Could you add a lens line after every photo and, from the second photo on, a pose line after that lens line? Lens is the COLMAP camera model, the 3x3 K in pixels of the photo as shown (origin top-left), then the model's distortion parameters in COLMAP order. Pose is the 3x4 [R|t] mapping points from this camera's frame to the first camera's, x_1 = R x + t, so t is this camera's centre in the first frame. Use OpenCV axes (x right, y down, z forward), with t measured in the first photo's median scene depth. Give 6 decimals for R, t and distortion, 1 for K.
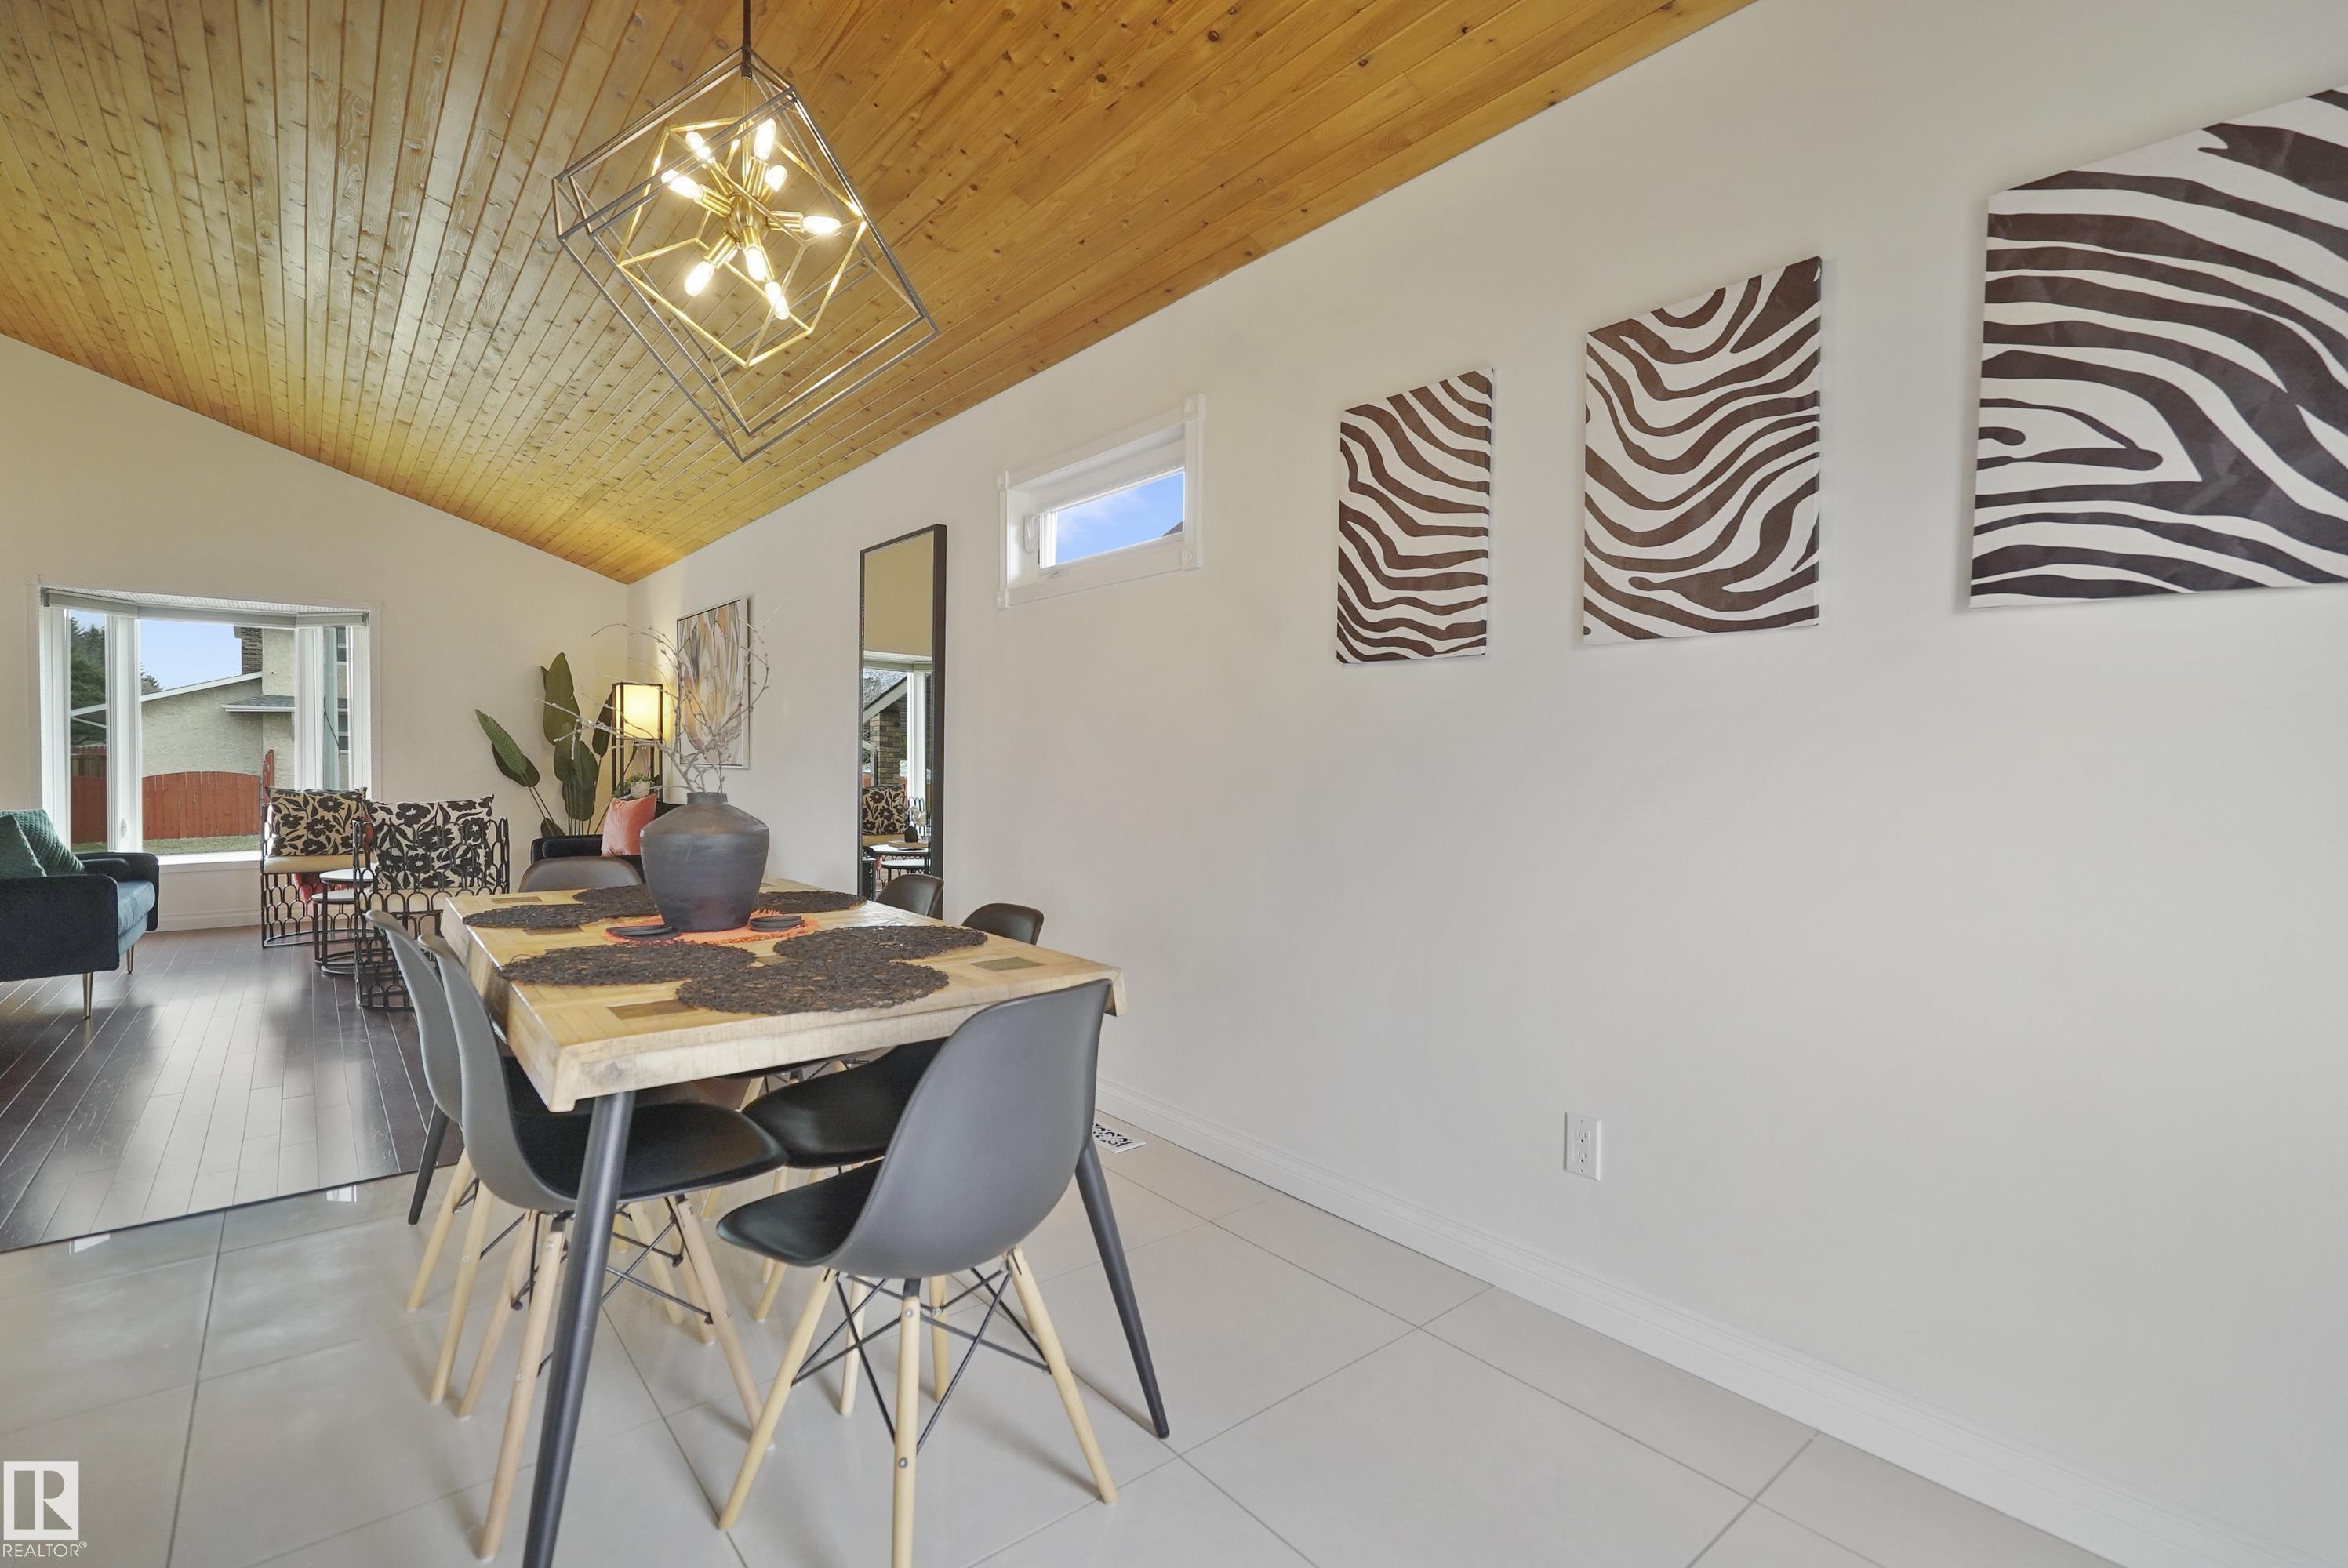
lens RADIAL K [[1056.4, 0, 1150.4], [0, 1056.4, 781.5], [0, 0, 1]] dist [0.002403, 0.000042]
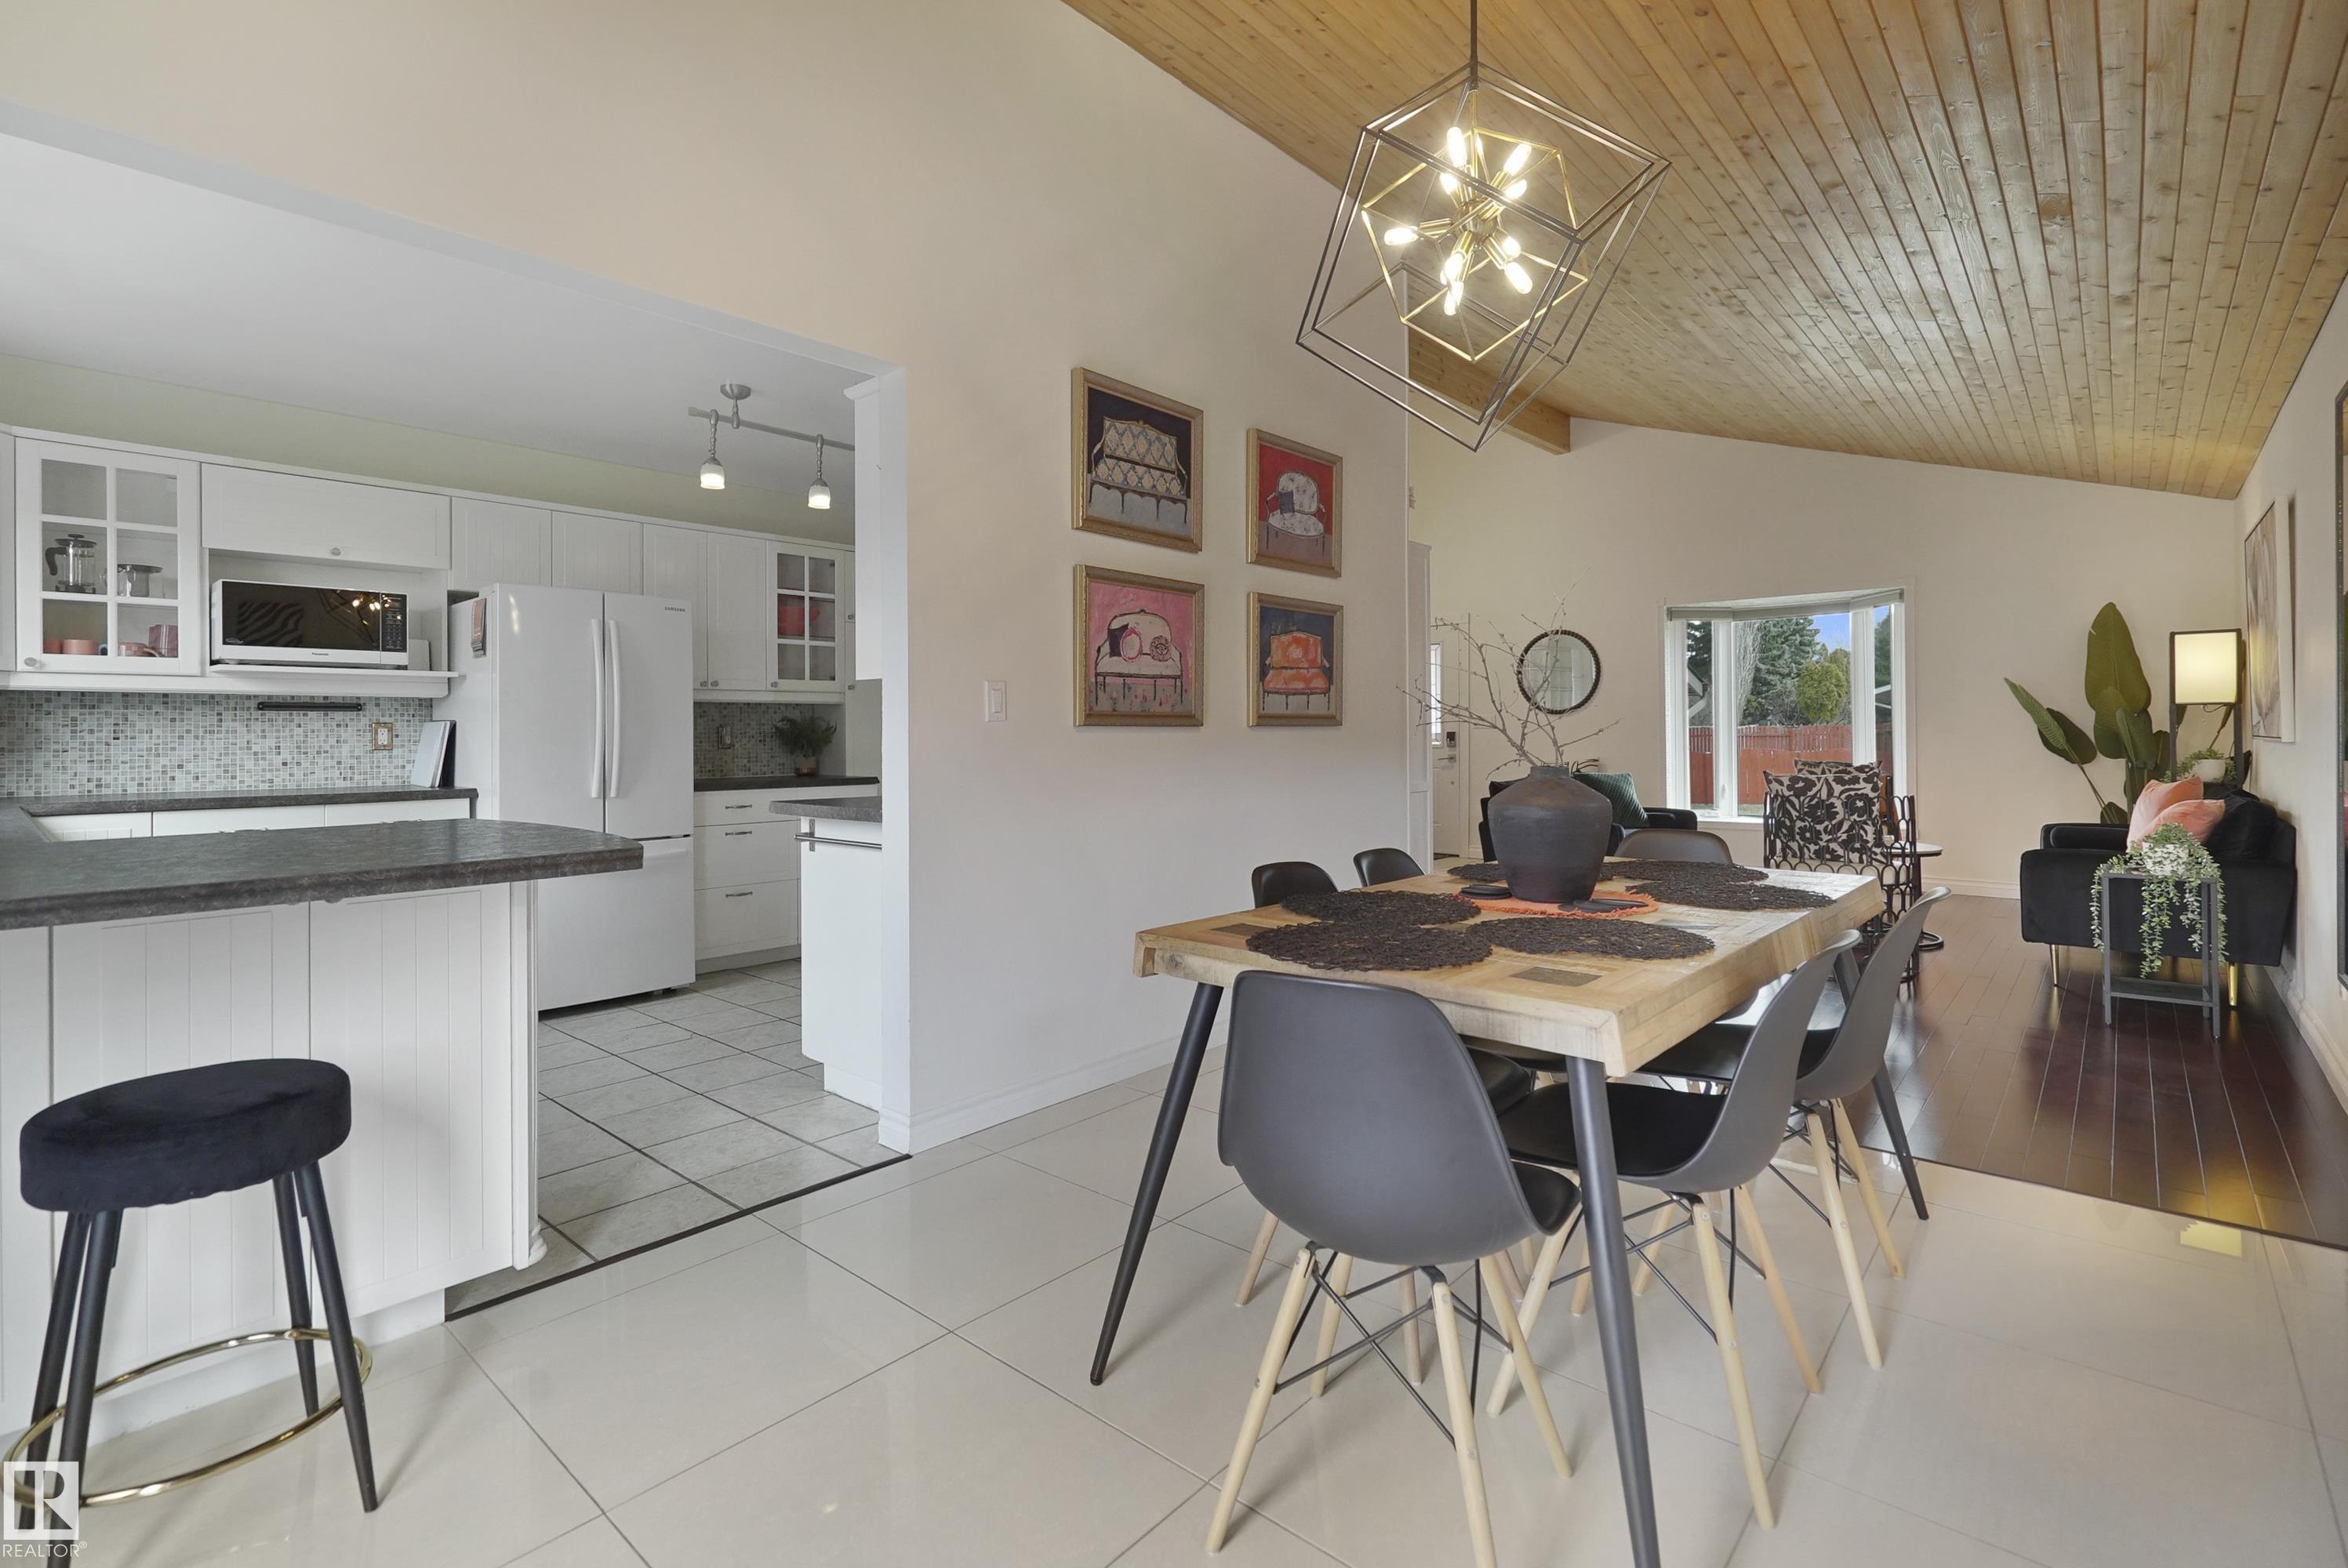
lens RADIAL K [[1085.5, 0, 1172.9], [0, 1085.5, 730.7], [0, 0, 1]] dist [-0.000871, -0.000087]
pose [[0.172640, -0.010055, -0.984934, 0.575181], [-0.013960, 0.999822, -0.012654, -0.004653], [0.984886, 0.015934, 0.172469, 0.475681]]
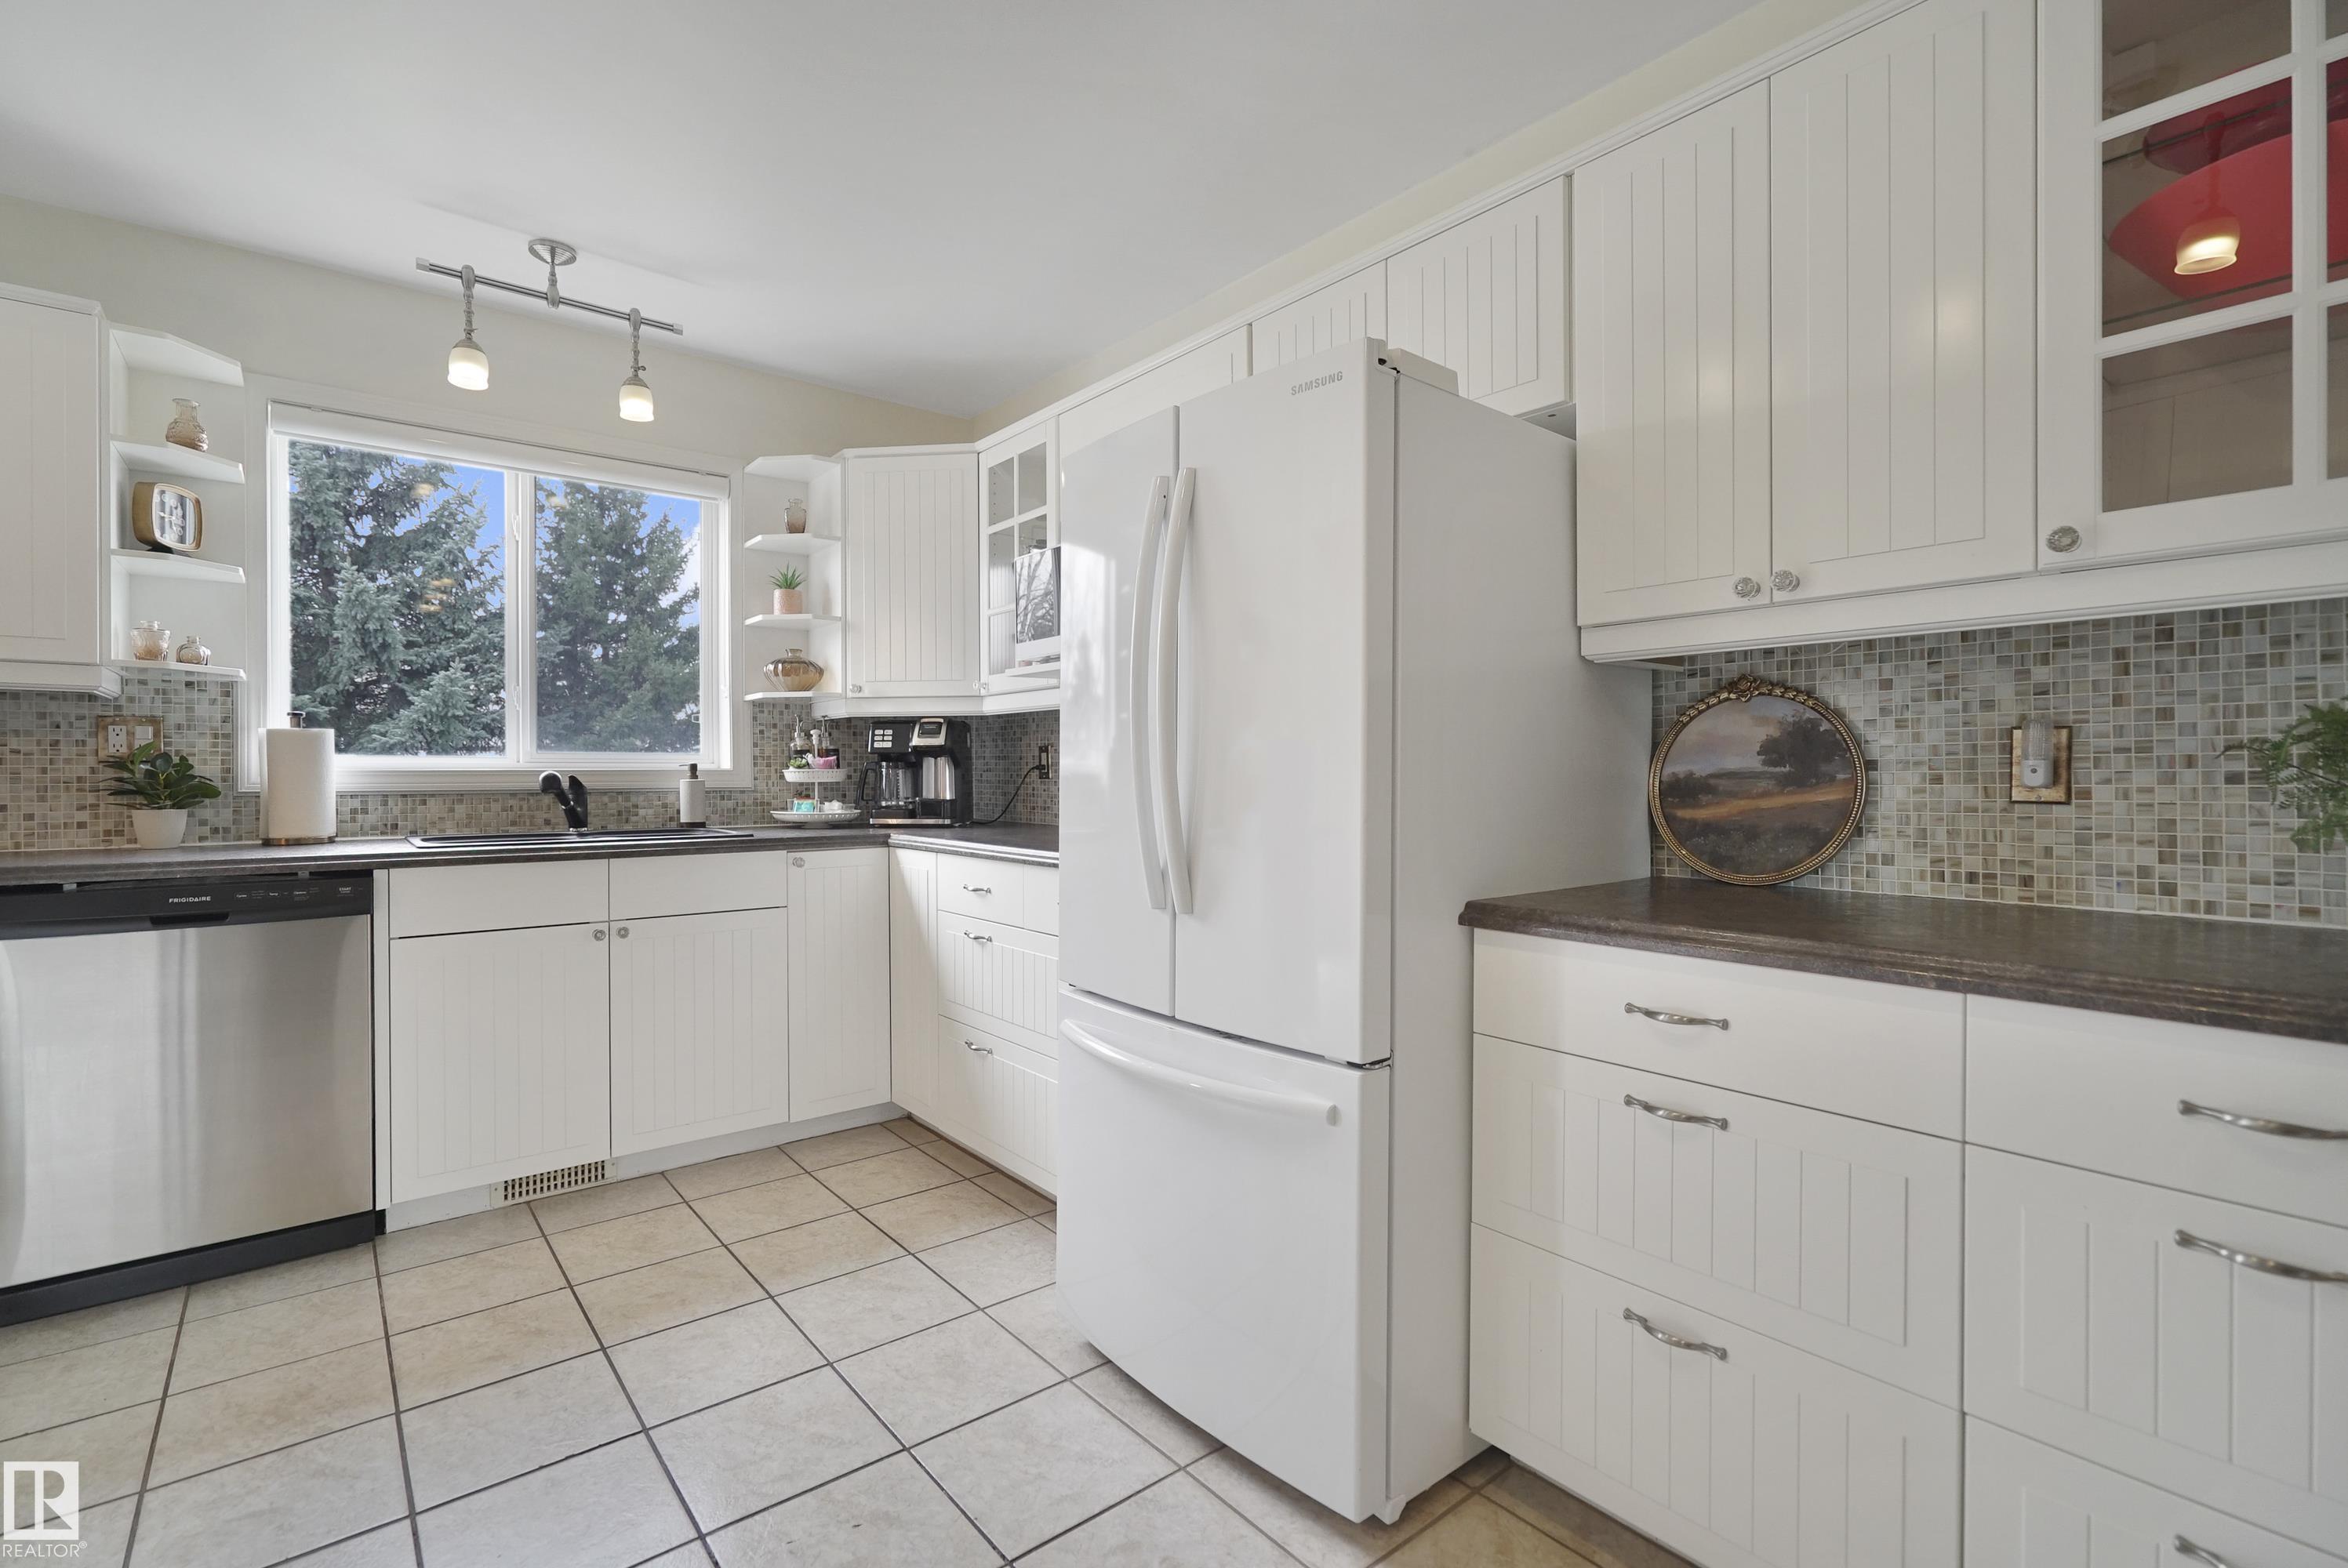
lens RADIAL K [[1056.4, 0, 1150.4], [0, 1056.4, 781.5], [0, 0, 1]] dist [0.002403, 0.000042]
pose [[-0.999990, -0.004437, 0.000936, -1.743606], [-0.004404, 0.999448, 0.032931, -0.016671], [-0.001082, 0.032926, -0.999457, 0.592594]]
